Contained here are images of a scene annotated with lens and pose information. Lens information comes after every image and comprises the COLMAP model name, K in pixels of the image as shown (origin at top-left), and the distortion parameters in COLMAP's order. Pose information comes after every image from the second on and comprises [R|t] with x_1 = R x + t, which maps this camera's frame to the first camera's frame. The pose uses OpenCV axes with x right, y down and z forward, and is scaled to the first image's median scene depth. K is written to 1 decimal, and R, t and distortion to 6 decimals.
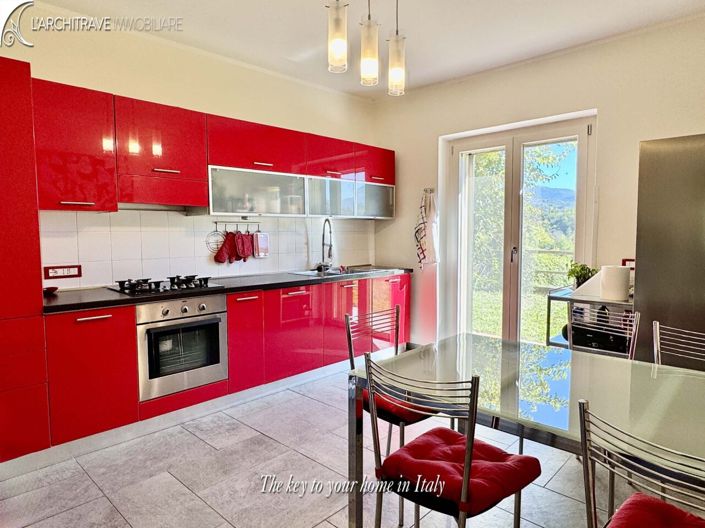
lens RADIAL K [[443.5, 0, 352.5], [0, 443.5, 264.0], [0, 0, 1]] dist [-0.000765, -0.001060]
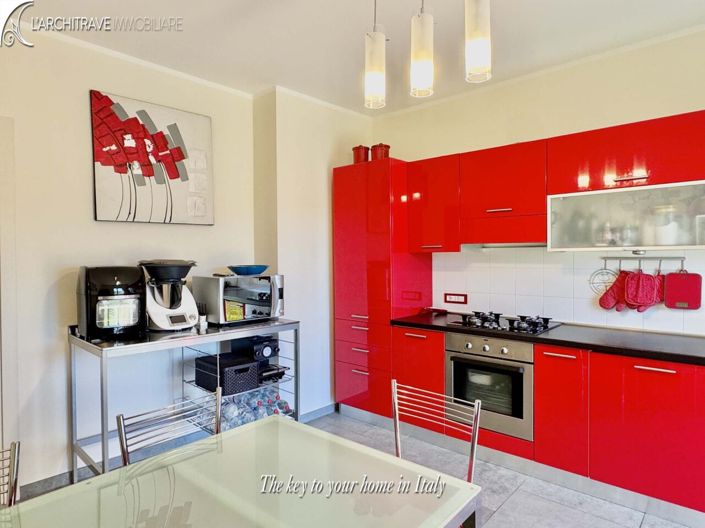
lens RADIAL K [[443.5, 0, 352.5], [0, 443.5, 264.0], [0, 0, 1]] dist [-0.000765, -0.001060]
pose [[0.037036, 0.023131, -0.999046, 0.564517], [-0.069294, 0.997385, 0.020524, -0.080358], [0.996909, 0.068468, 0.038542, 0.601316]]
